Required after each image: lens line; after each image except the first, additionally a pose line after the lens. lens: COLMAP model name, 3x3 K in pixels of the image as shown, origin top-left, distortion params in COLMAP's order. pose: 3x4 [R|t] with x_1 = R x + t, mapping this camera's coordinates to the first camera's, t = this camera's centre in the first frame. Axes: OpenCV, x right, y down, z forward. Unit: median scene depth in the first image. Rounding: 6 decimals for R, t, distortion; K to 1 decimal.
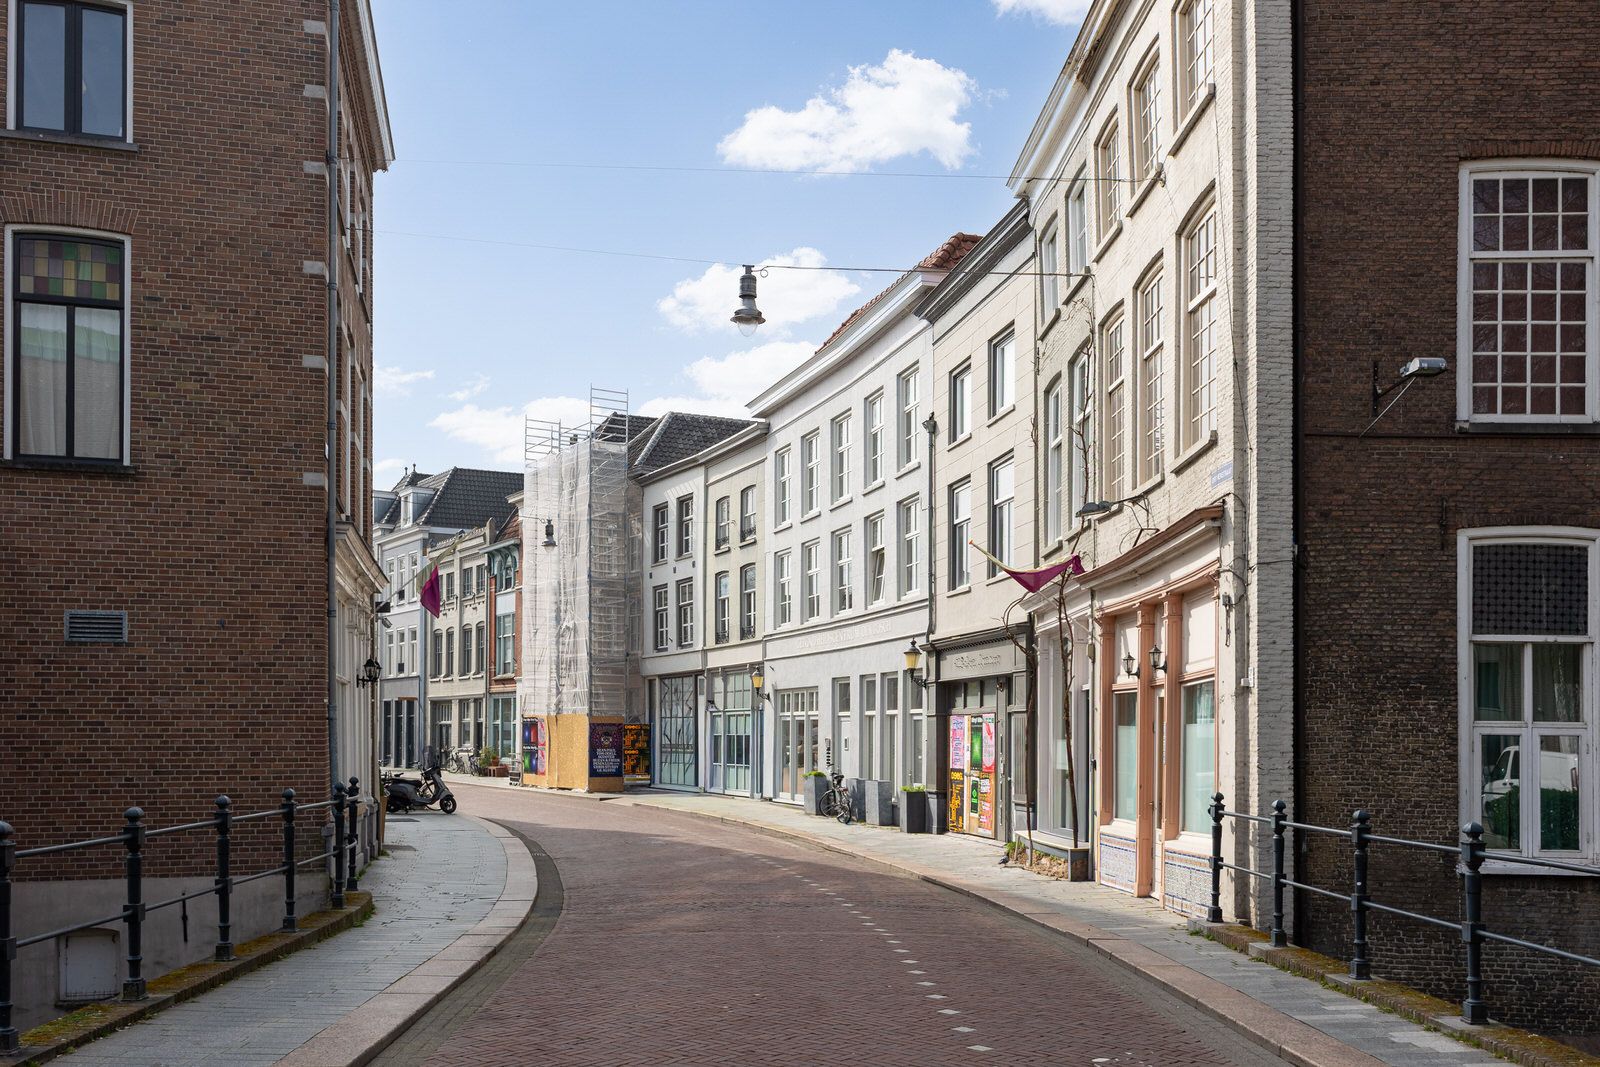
lens RADIAL K [[1463.2, 0, 798.9], [0, 1463.2, 696.5], [0, 0, 1]] dist [-0.001787, -0.000633]
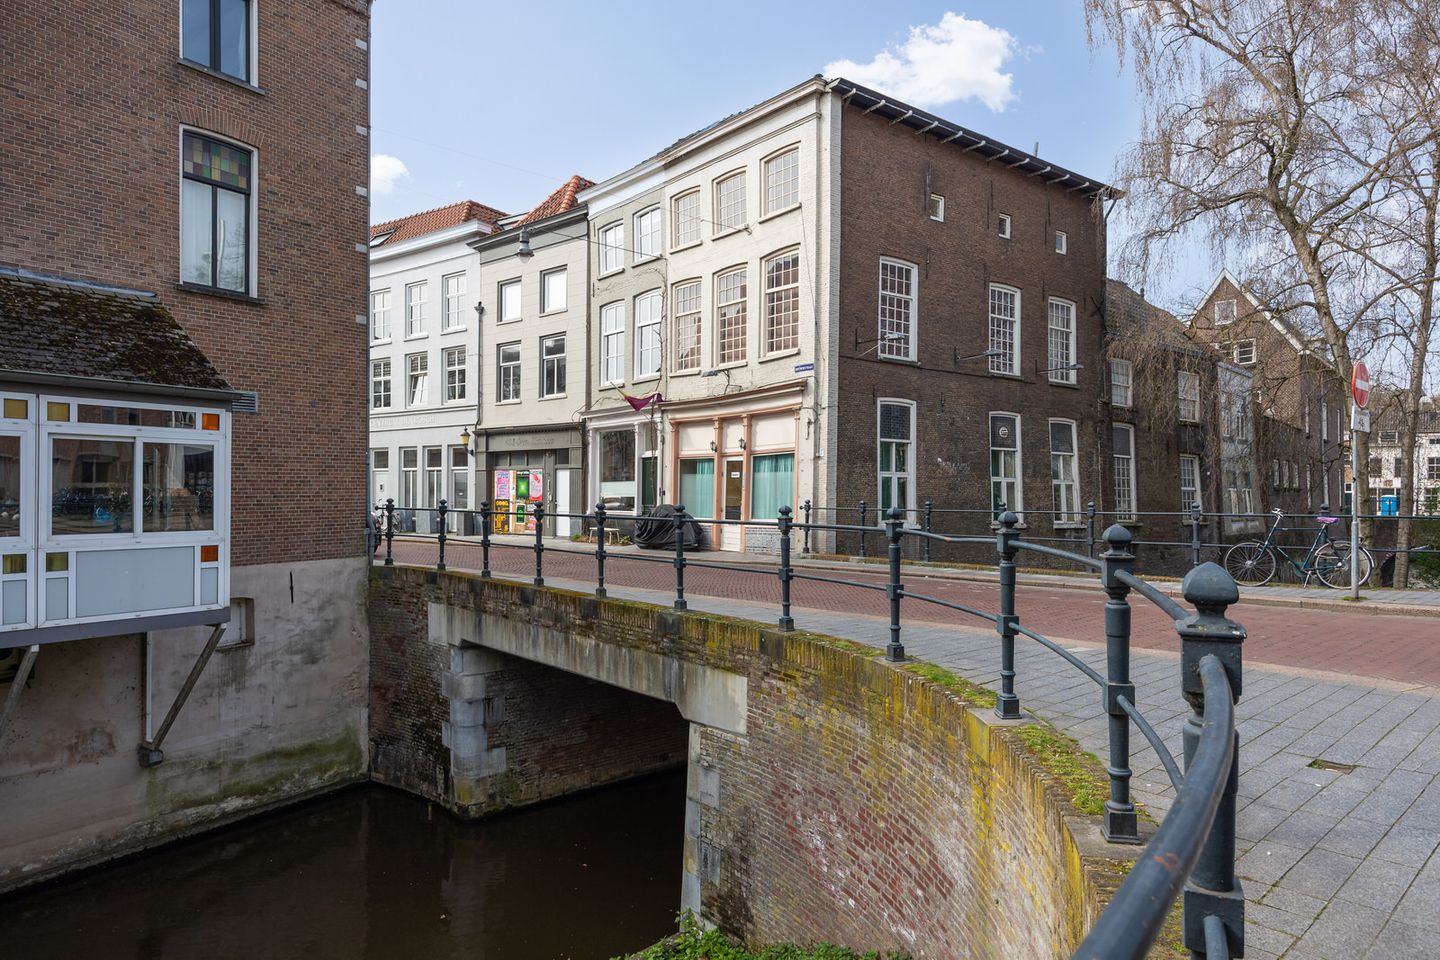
lens RADIAL K [[849.1, 0, 720.0], [0, 849.1, 480.0], [0, 0, 1]] dist [0.001900, -0.000322]
pose [[0.785911, 0.004547, 0.618323, -0.616478], [-0.014620, 0.999830, 0.011230, 0.016699], [-0.618167, -0.017865, 0.785844, -0.011327]]
